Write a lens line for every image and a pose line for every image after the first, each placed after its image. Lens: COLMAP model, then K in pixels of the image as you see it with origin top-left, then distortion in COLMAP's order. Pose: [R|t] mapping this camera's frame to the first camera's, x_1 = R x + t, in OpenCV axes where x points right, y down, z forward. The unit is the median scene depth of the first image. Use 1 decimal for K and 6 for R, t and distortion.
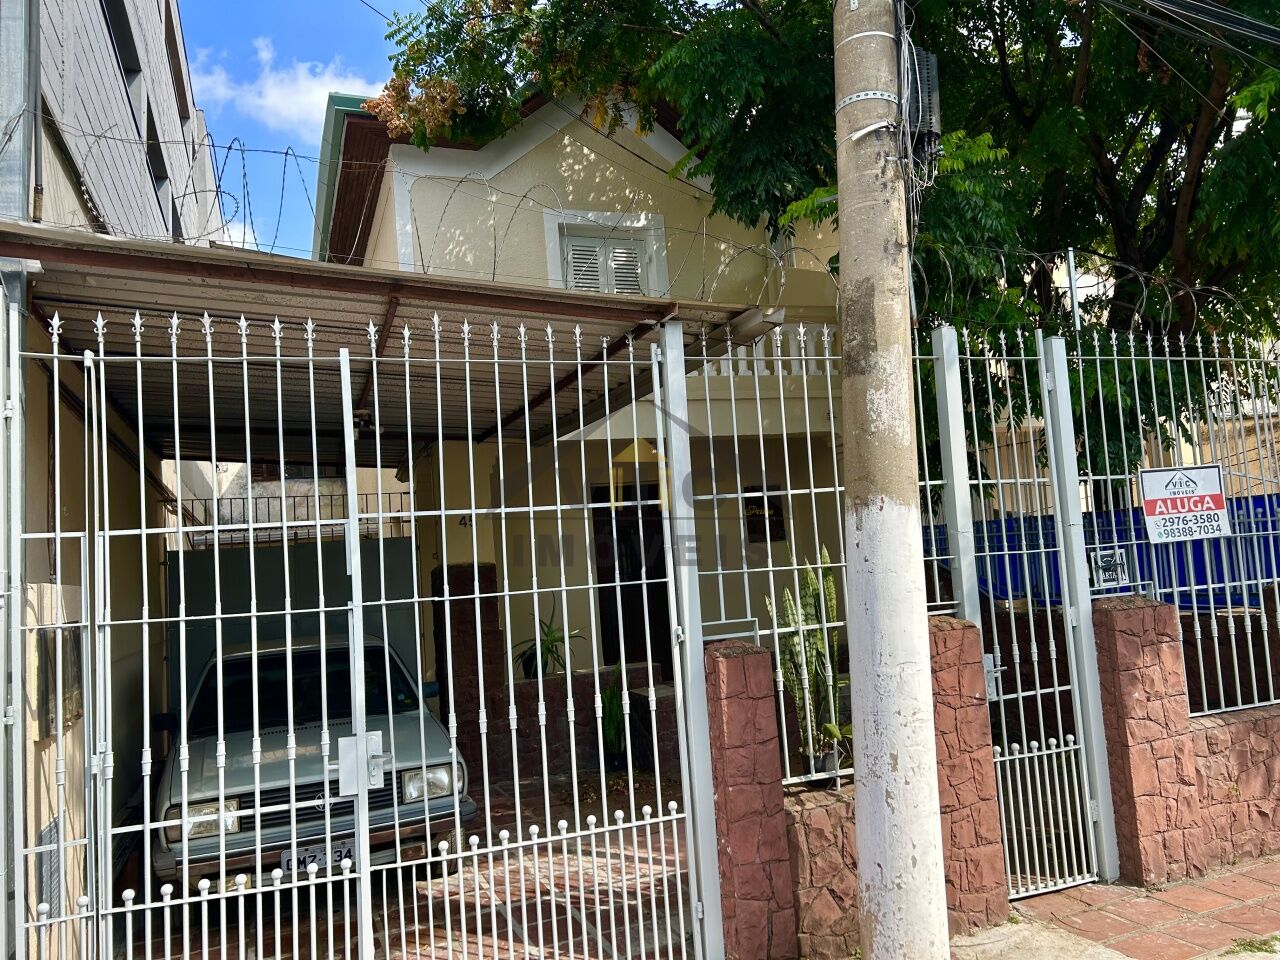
lens RADIAL K [[961.6, 0, 645.4], [0, 961.6, 476.0], [0, 0, 1]] dist [0.053095, -0.062928]
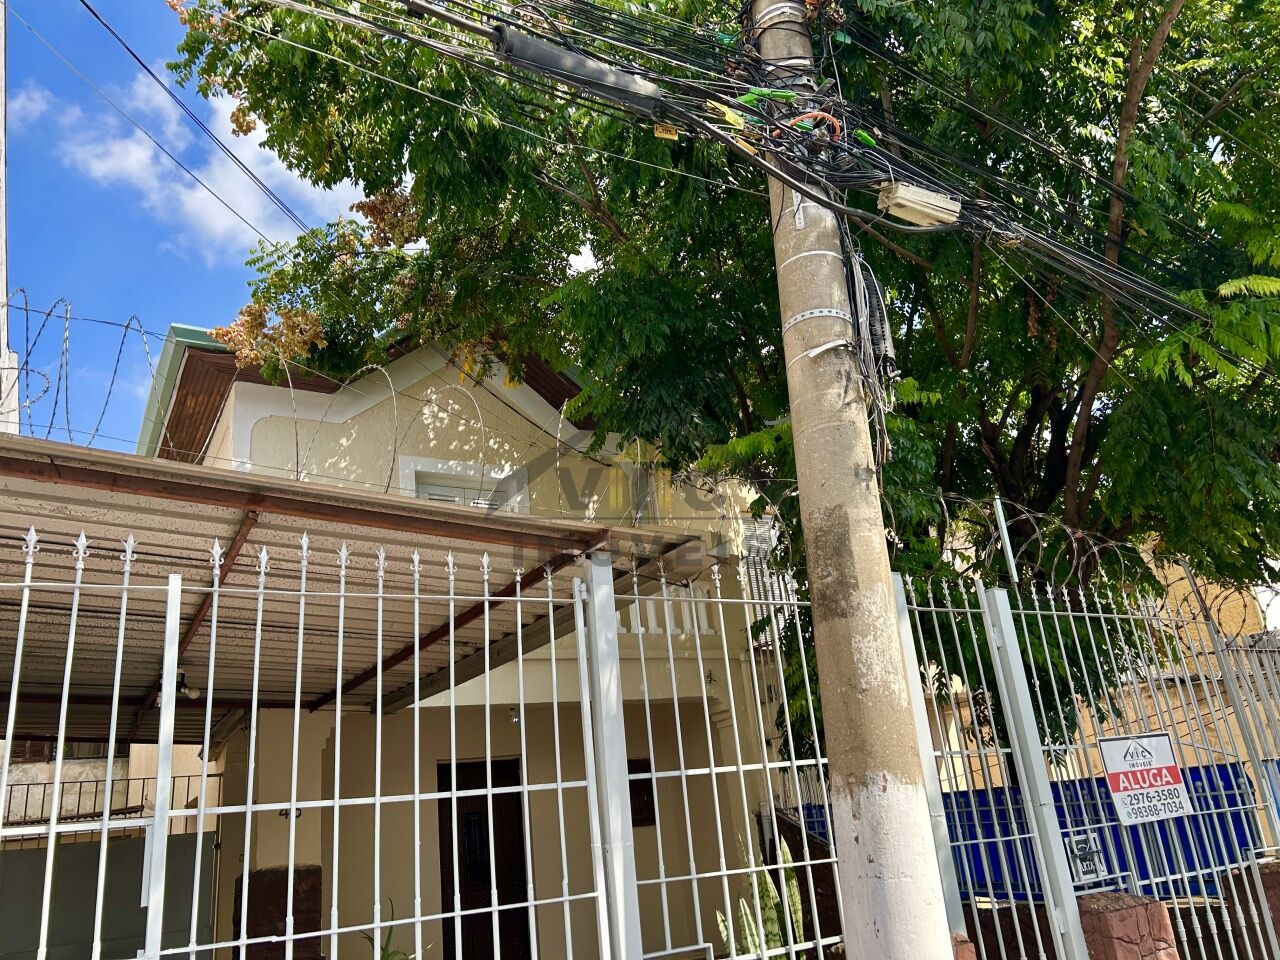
lens RADIAL K [[961.6, 0, 637.0], [0, 961.6, 486.7], [0, 0, 1]] dist [0.053095, -0.062928]
pose [[0.985424, 0.036148, 0.166231, -0.071353], [0.008960, 0.964778, -0.262913, 0.001479], [-0.169879, 0.260570, 0.950392, 0.173359]]
